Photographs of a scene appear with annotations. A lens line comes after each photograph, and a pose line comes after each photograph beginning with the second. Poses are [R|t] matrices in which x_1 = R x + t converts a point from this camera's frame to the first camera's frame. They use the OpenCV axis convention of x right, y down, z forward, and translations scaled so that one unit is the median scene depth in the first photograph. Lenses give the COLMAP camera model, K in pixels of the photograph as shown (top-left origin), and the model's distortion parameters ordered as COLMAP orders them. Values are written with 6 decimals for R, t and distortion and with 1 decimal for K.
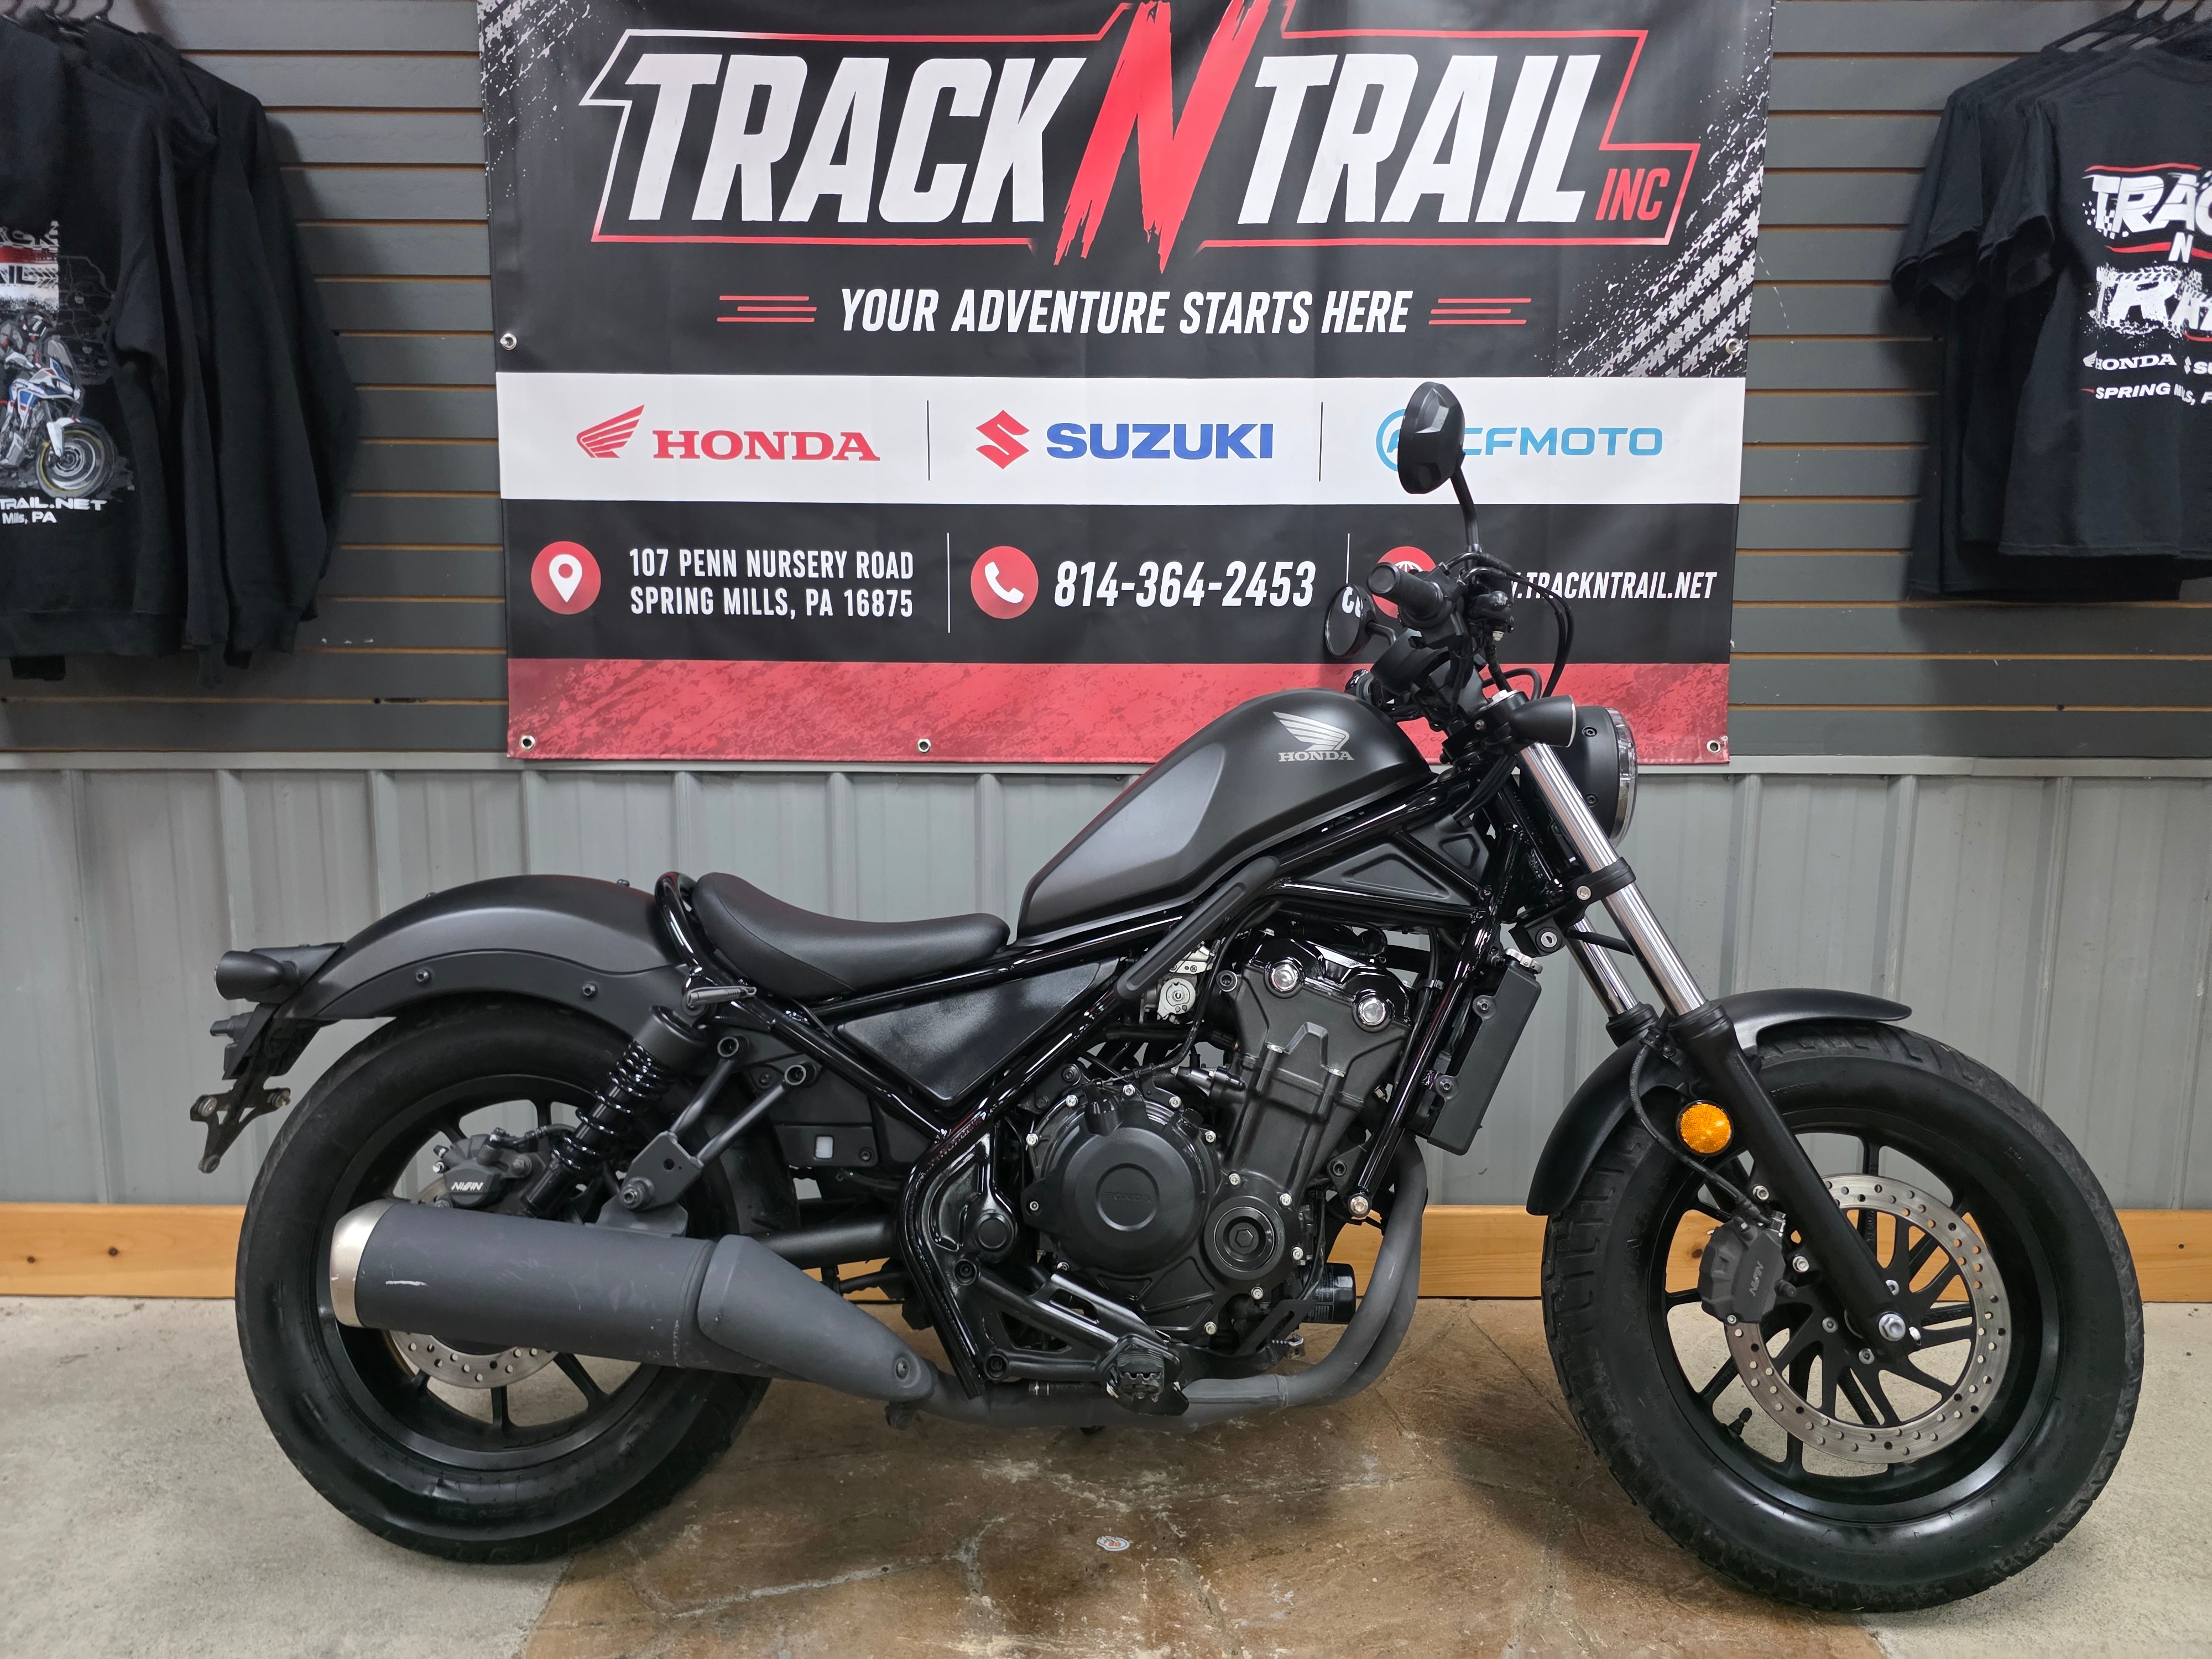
lens RADIAL K [[1458.9, 0, 1095.8], [0, 1458.9, 850.0], [0, 0, 1]] dist [0.069479, -0.073422]
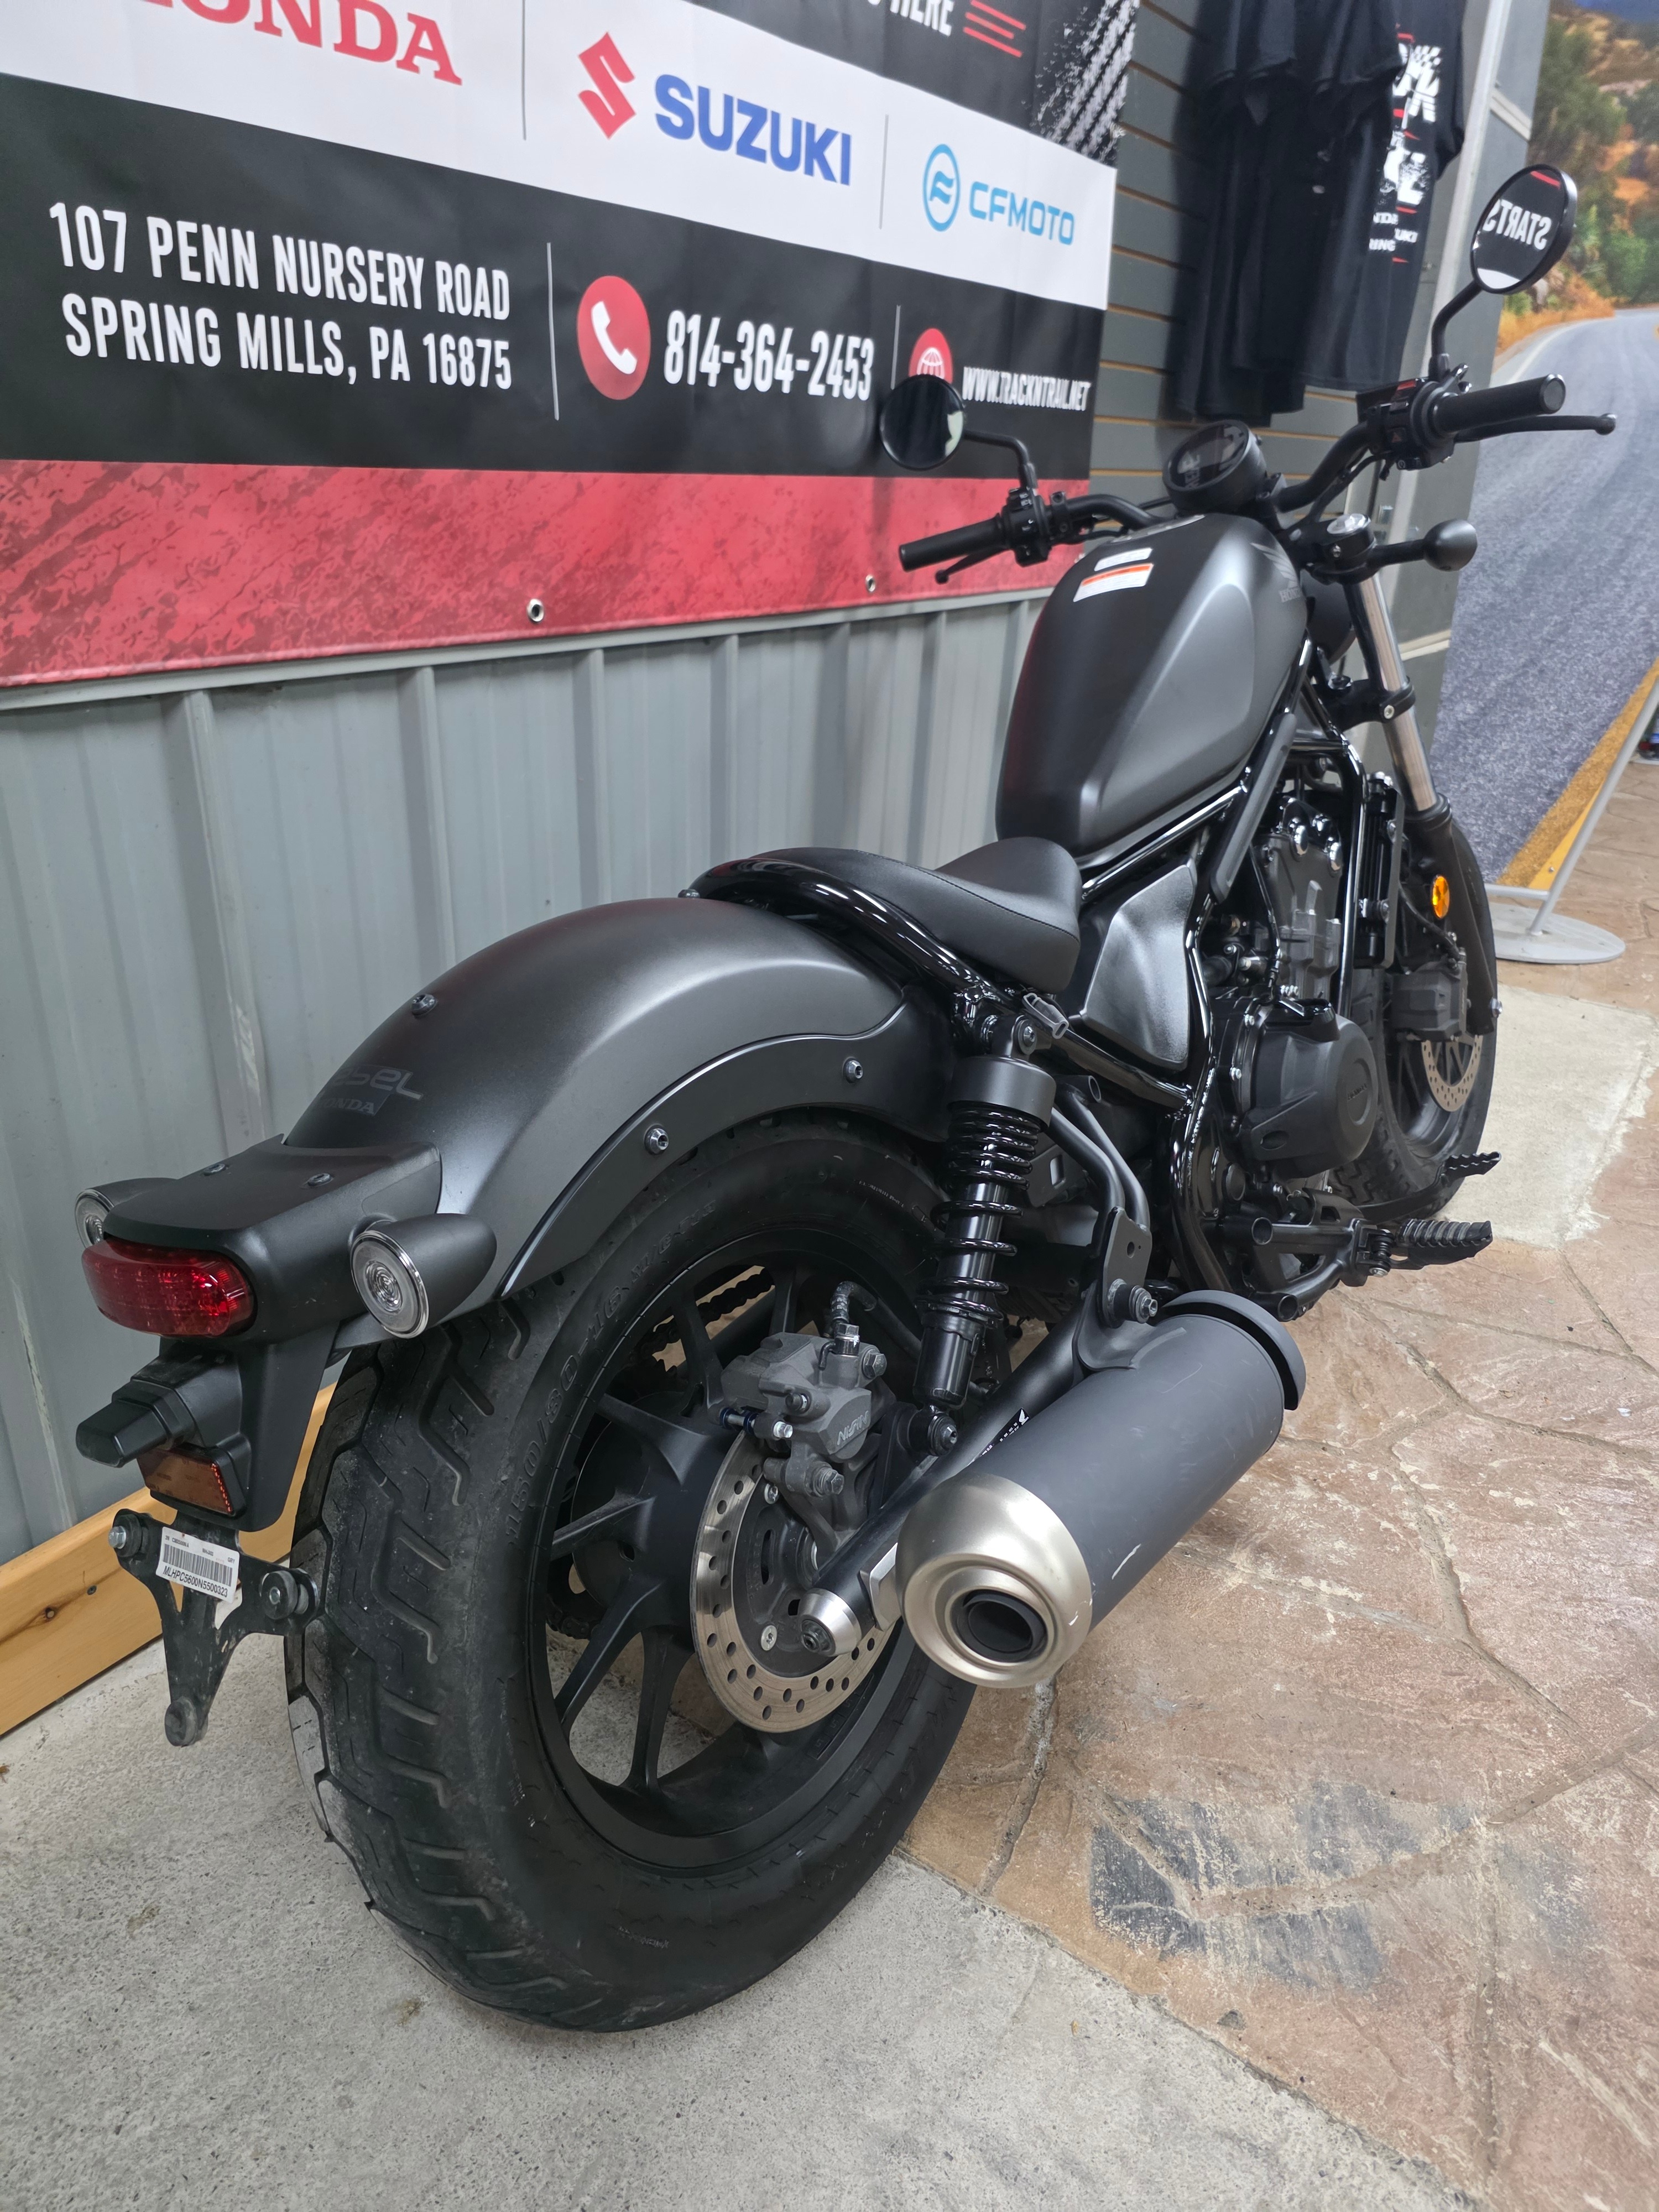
lens RADIAL K [[1470.6, 0, 834.8], [0, 1470.6, 1113.6], [0, 0, 1]] dist [0.027360, -0.028759]
pose [[0.566907, -0.322842, 0.757885, -0.619957], [0.079161, 0.937099, 0.339969, -0.075664], [-0.819969, -0.132736, 0.556805, 0.506348]]
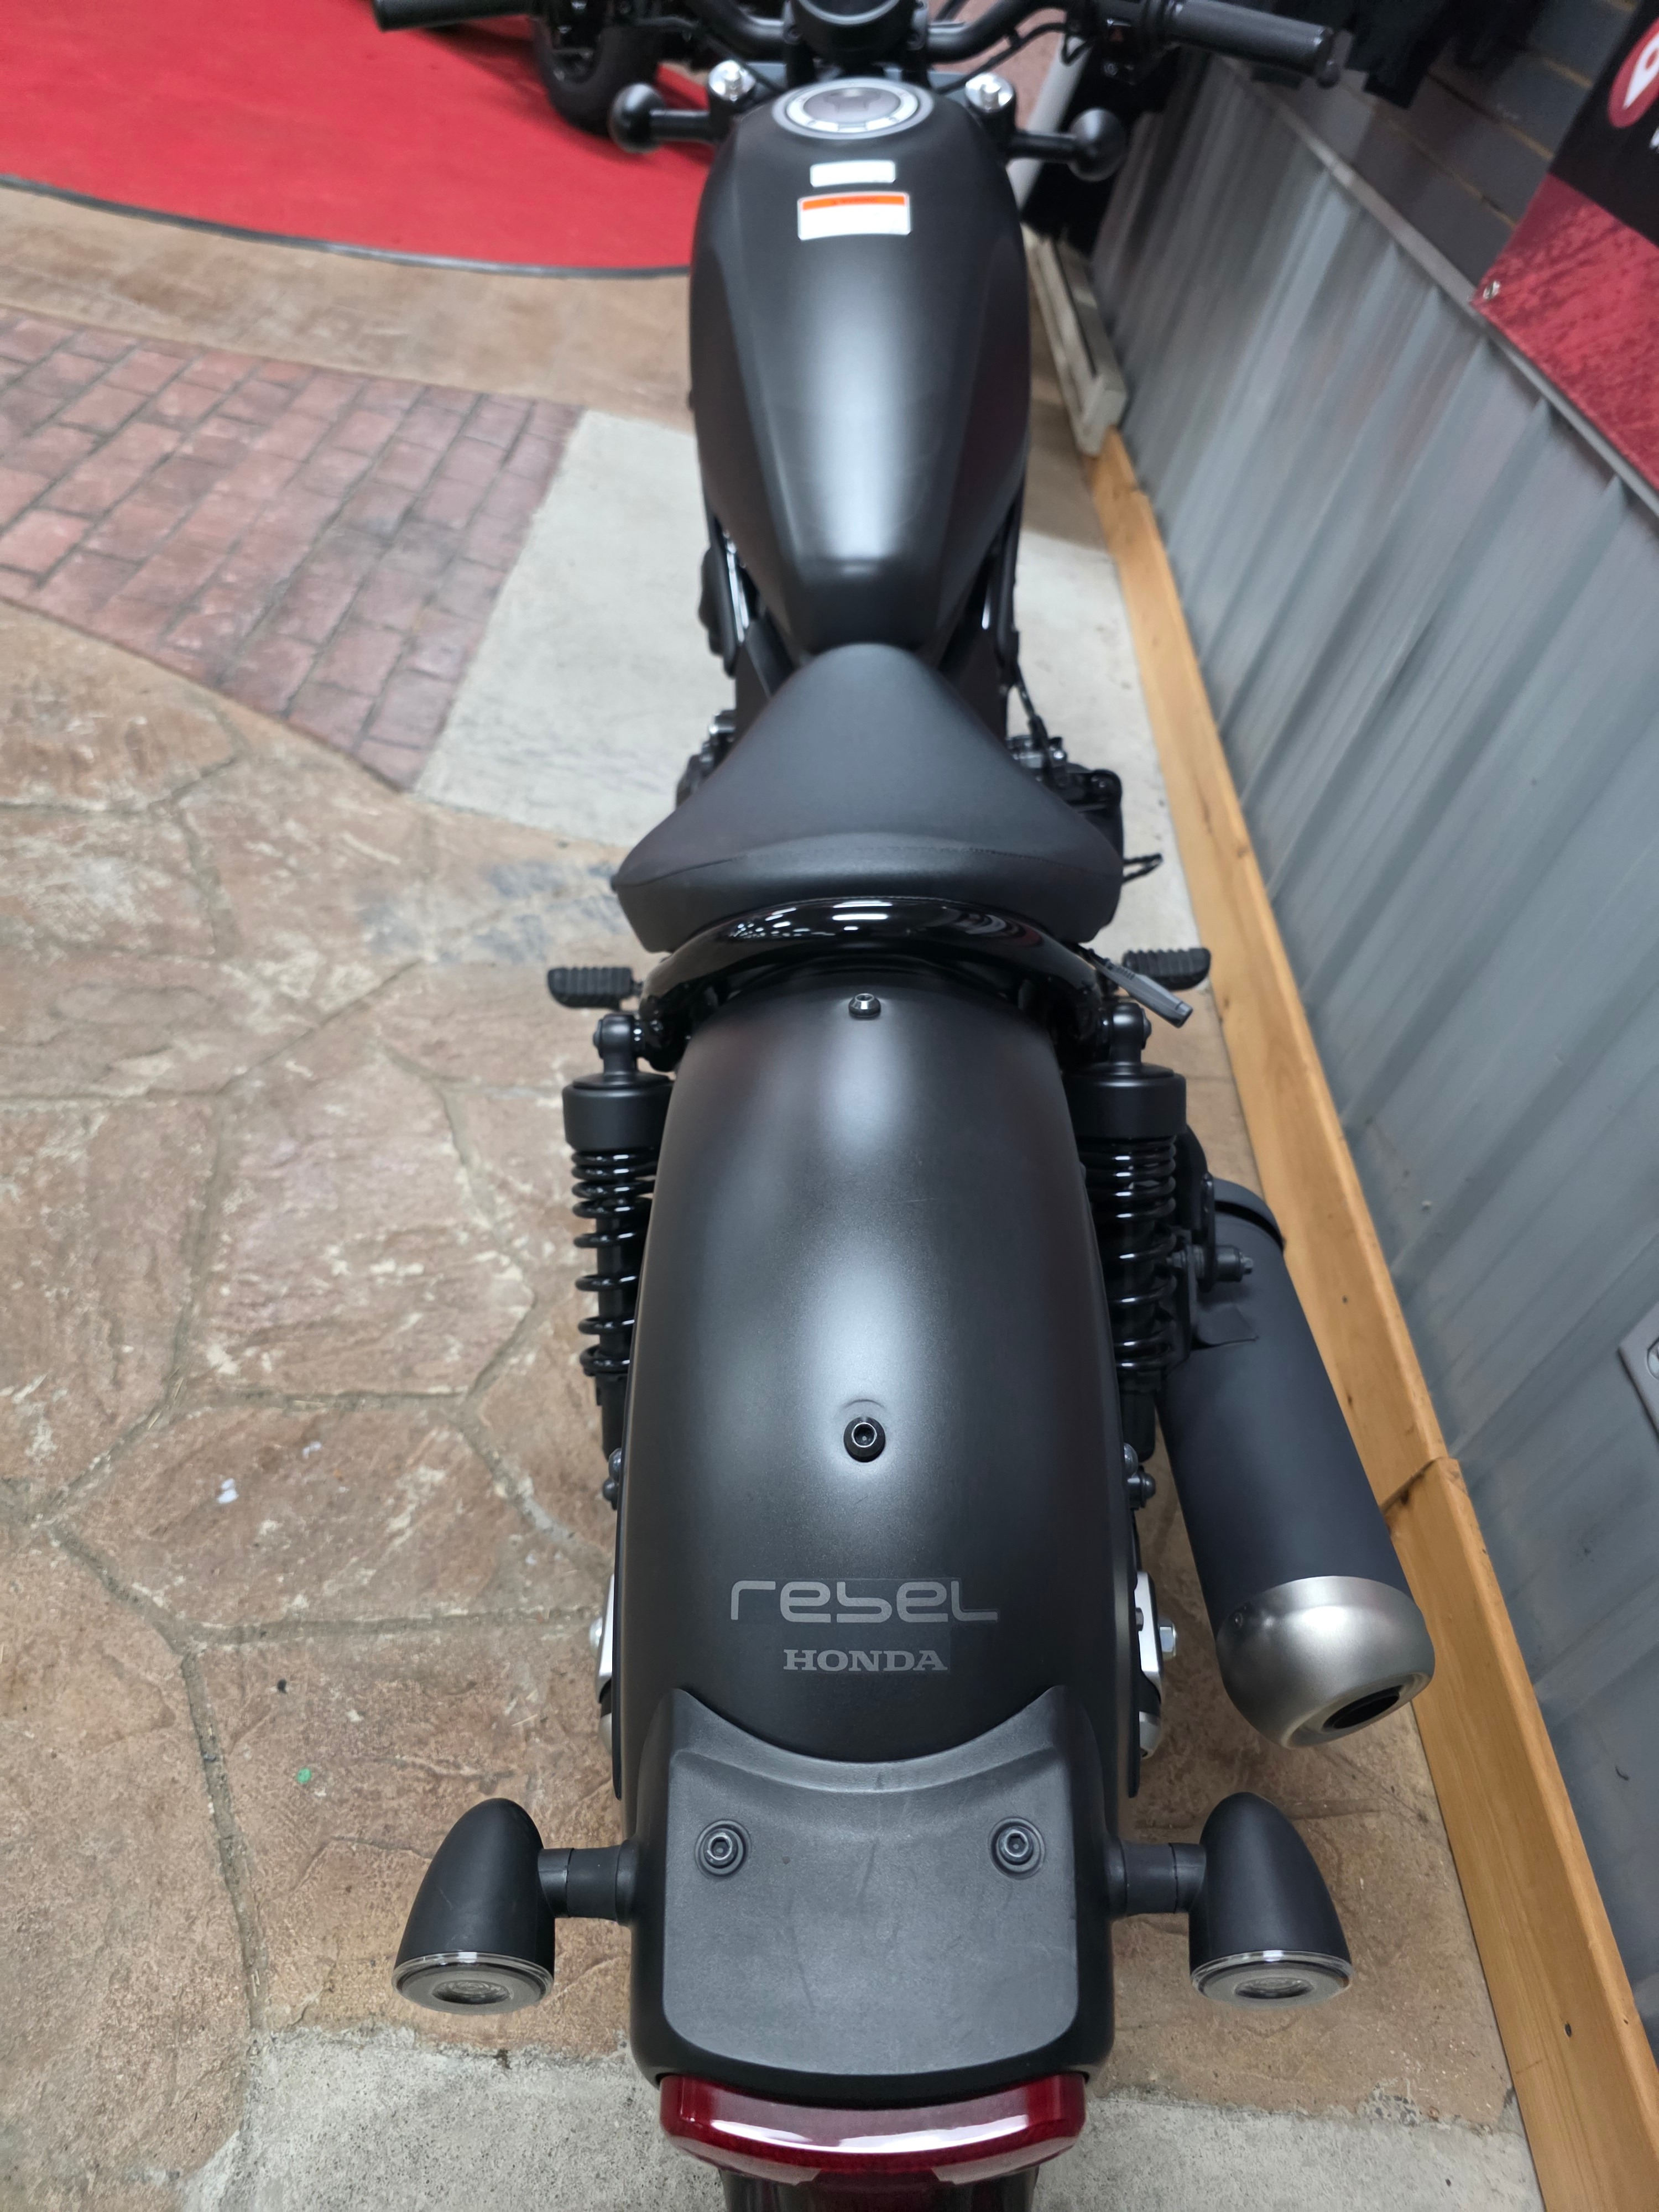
lens RADIAL K [[1468.8, 0, 850.9], [0, 1468.8, 1094.6], [0, 0, 1]] dist [0.021766, -0.023308]
pose [[-0.020273, 0.679263, -0.733615, 0.509858], [-0.386856, 0.671281, 0.632238, -0.154485], [0.921917, 0.296621, 0.249168, 0.617171]]
